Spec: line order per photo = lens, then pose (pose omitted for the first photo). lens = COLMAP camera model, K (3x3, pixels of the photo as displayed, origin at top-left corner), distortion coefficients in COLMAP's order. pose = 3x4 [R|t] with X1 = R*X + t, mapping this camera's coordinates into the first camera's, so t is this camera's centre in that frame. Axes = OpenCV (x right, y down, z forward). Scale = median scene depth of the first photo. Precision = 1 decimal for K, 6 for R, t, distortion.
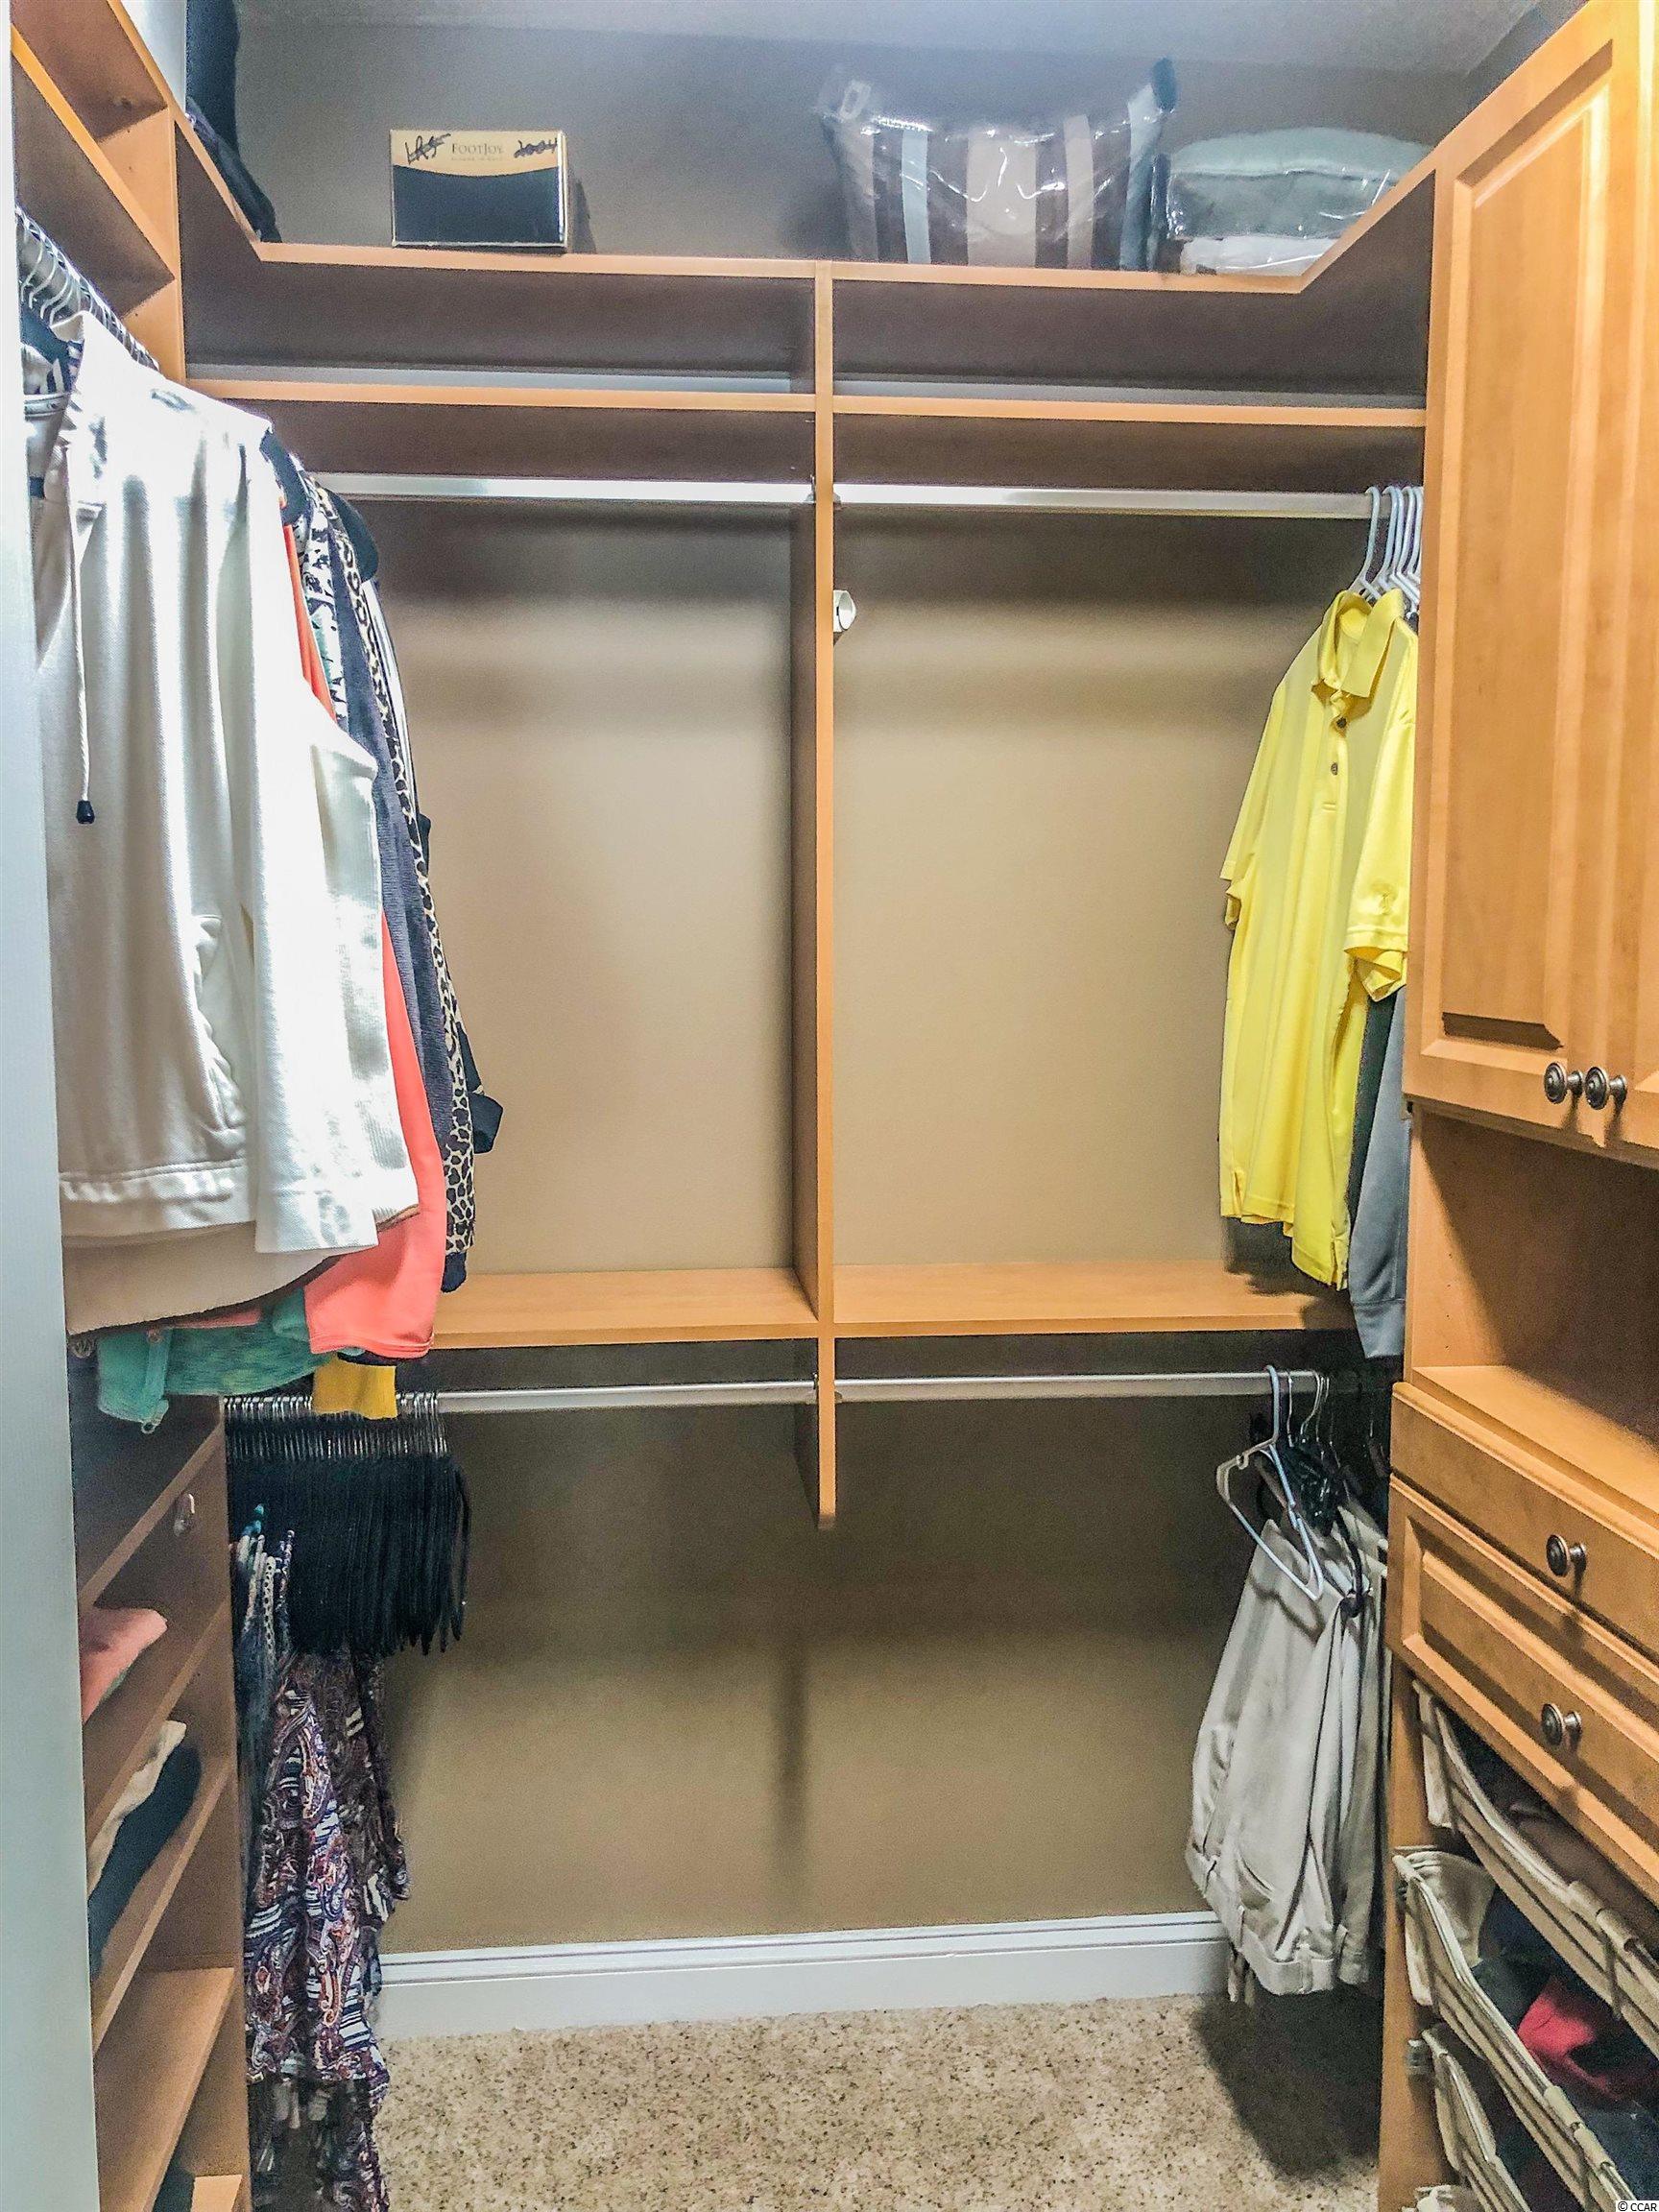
lens RADIAL K [[1829.9, 0, 848.1], [0, 1829.9, 1098.3], [0, 0, 1]] dist [0.018042, 0.007999]
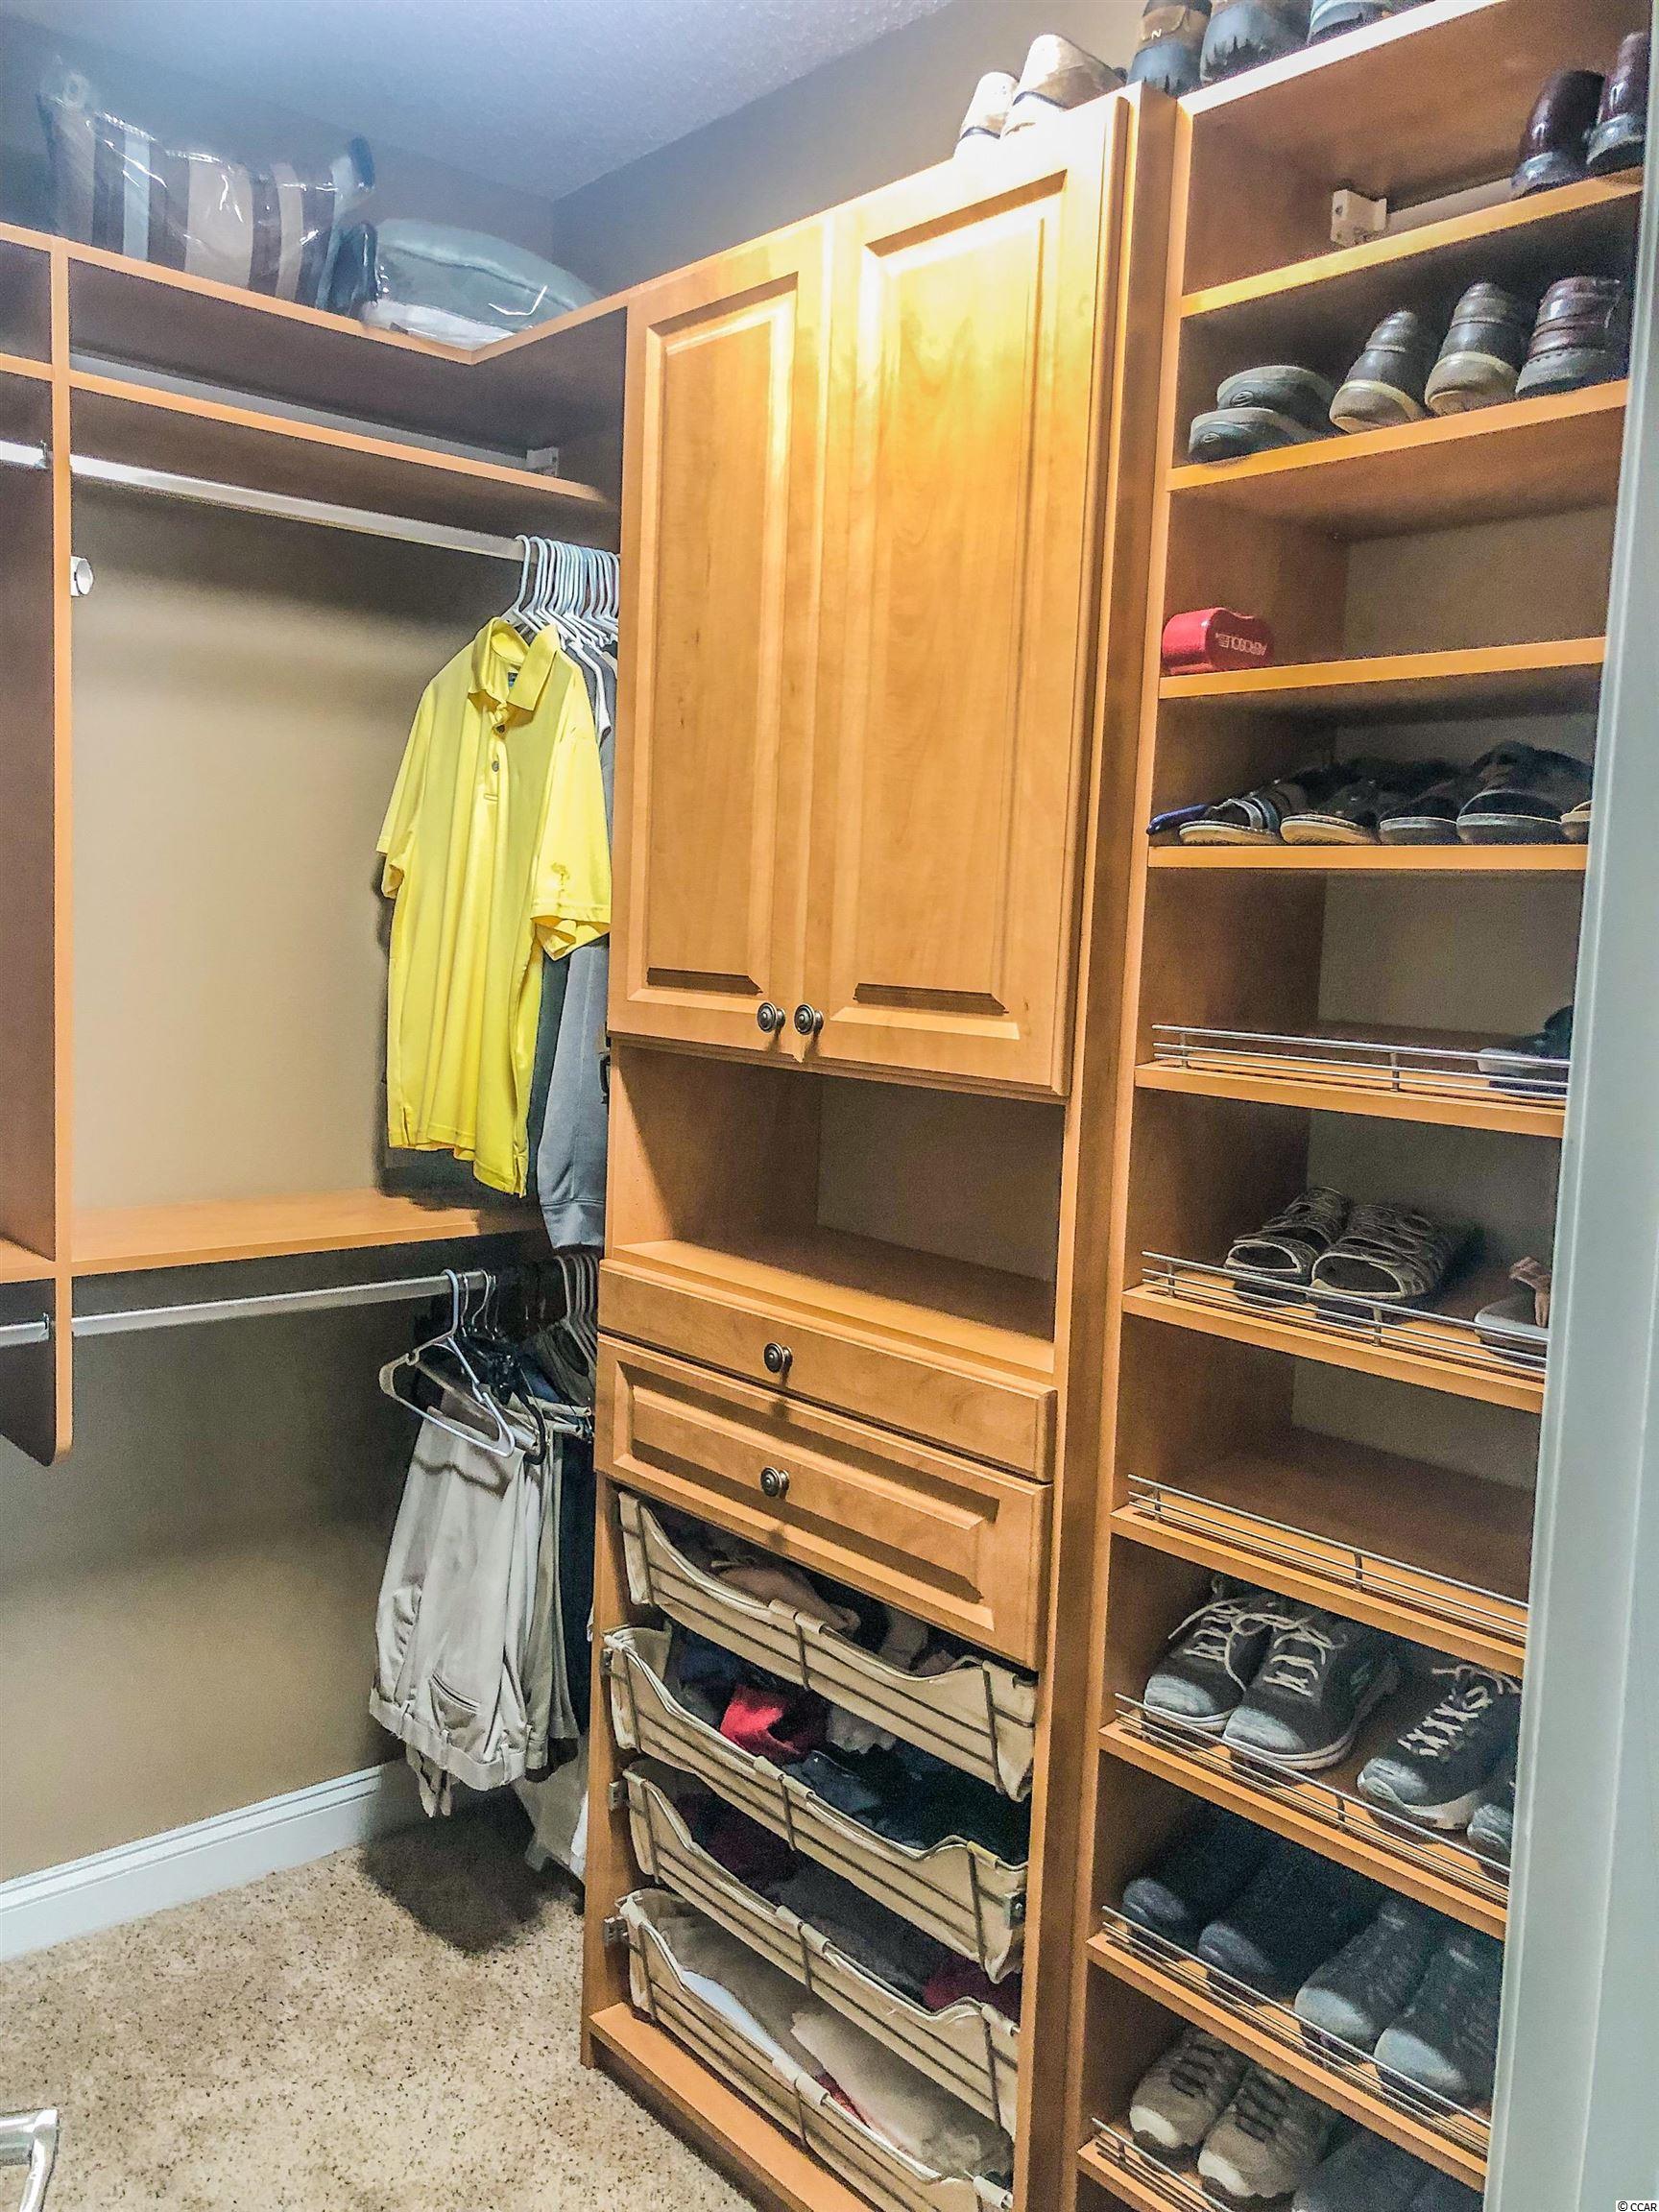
lens RADIAL K [[1801.9, 0, 835.4], [0, 1801.9, 1073.0], [0, 0, 1]] dist [0.065863, -0.084595]
pose [[0.804485, -0.021357, 0.593589, -0.182152], [0.020918, 0.999752, 0.007621, 0.011500], [-0.593605, 0.006285, 0.804732, -0.058032]]
